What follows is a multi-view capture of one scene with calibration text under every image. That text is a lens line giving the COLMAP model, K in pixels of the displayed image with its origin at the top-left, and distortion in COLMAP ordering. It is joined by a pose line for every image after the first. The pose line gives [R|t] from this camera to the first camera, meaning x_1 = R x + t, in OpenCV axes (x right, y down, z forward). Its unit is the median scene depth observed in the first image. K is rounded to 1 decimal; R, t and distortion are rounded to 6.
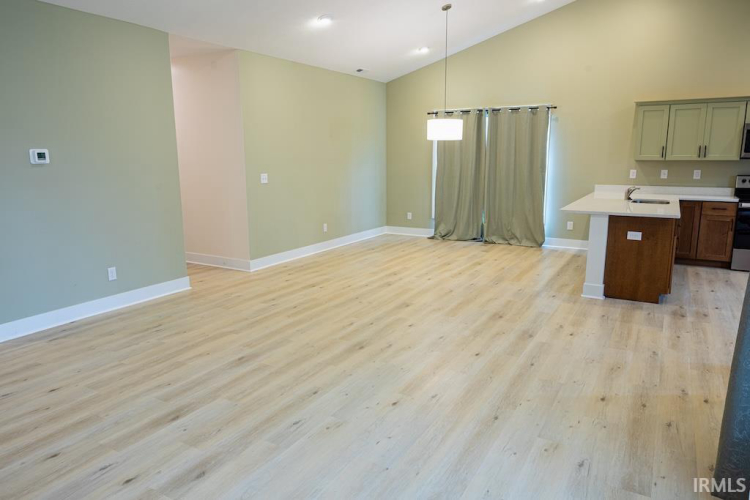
lens RADIAL K [[507.4, 0, 375.0], [0, 507.4, 250.0], [0, 0, 1]] dist [-0.000163, 0.000795]
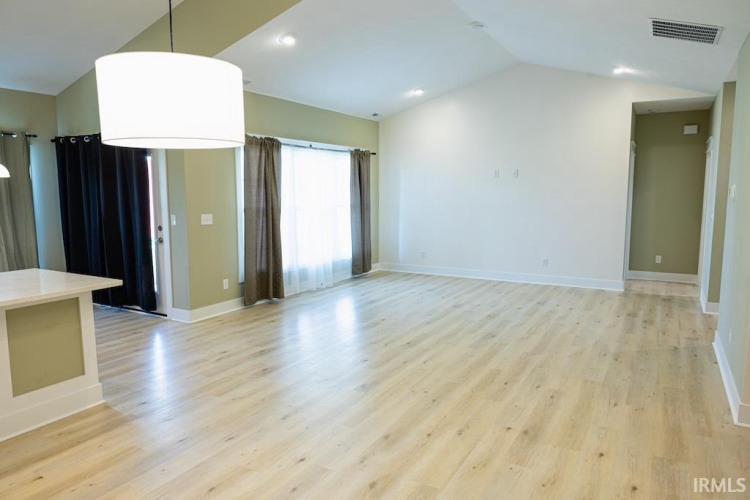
lens RADIAL K [[507.4, 0, 375.0], [0, 507.4, 250.0], [0, 0, 1]] dist [-0.000163, 0.000795]
pose [[-0.999956, 0.007466, -0.005677, 0.054624], [0.005406, 0.953412, 0.301624, -0.359895], [0.007665, 0.301580, -0.953410, 1.872009]]
